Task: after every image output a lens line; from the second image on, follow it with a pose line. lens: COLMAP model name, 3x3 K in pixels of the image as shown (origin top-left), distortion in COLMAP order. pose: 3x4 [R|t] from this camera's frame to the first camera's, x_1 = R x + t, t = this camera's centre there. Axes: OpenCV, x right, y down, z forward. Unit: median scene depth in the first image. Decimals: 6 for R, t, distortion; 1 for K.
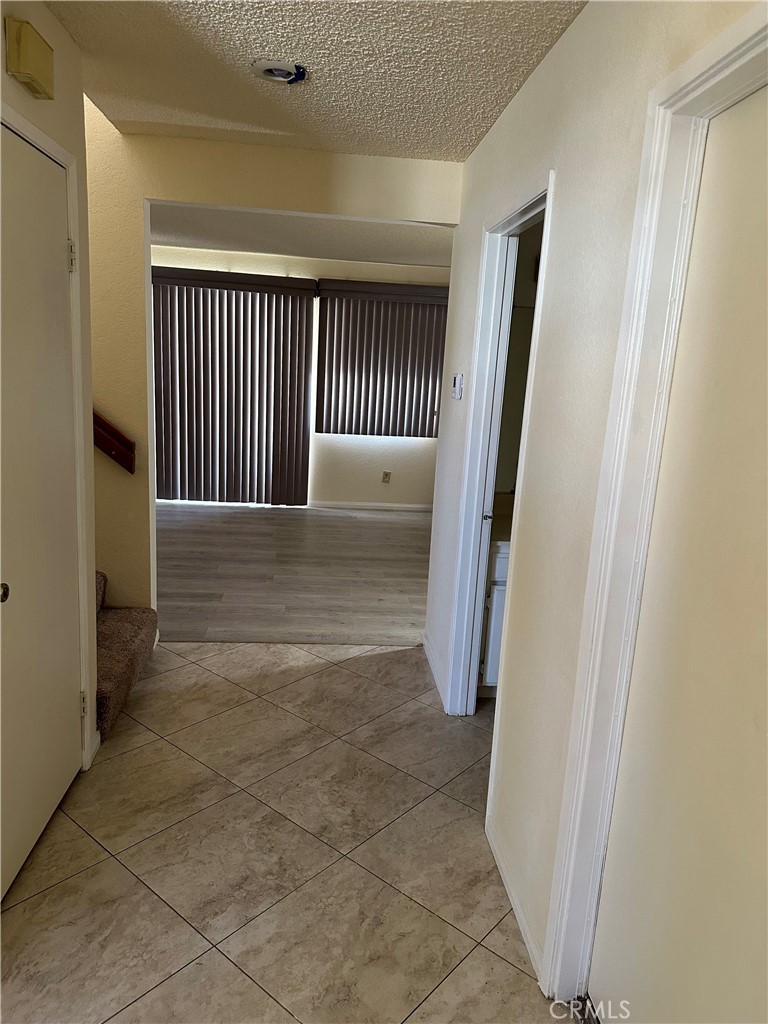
lens RADIAL K [[707.0, 0, 416.3], [0, 707.0, 518.3], [0, 0, 1]] dist [0.037849, -0.065970]
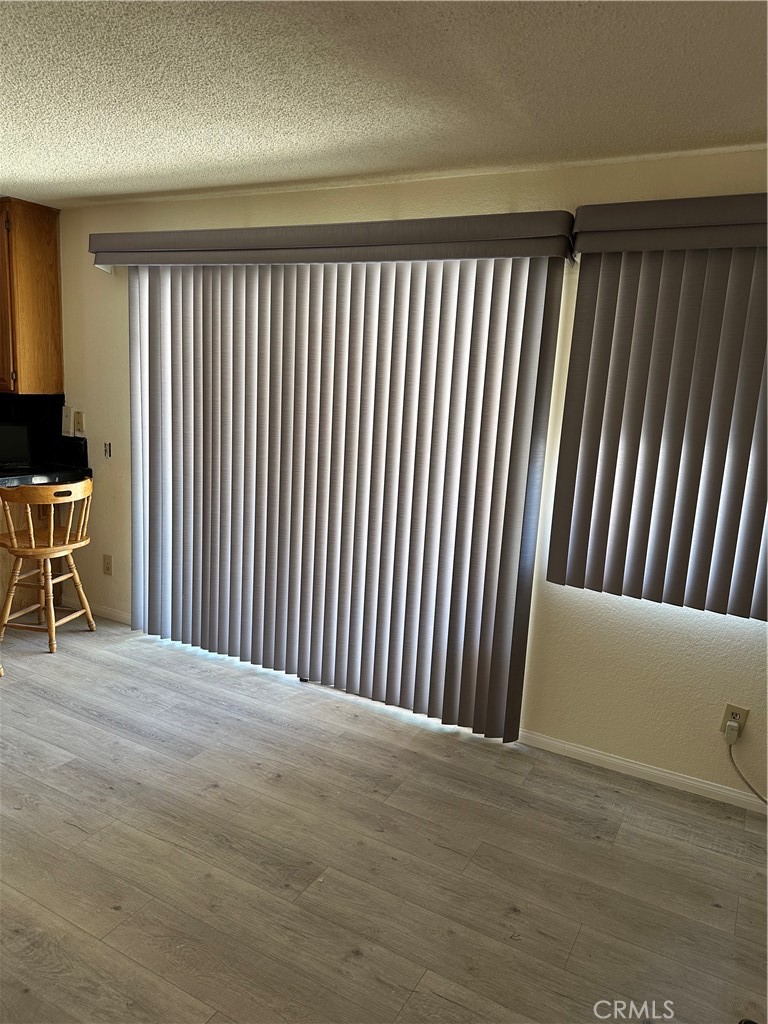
lens RADIAL K [[707.0, 0, 384.1], [0, 707.0, 510.1], [0, 0, 1]] dist [0.037849, -0.065970]
pose [[0.805905, 0.087482, -0.585545, 0.033365], [-0.132077, 0.990664, -0.033773, -0.215855], [0.577124, 0.104555, 0.809936, 0.953603]]
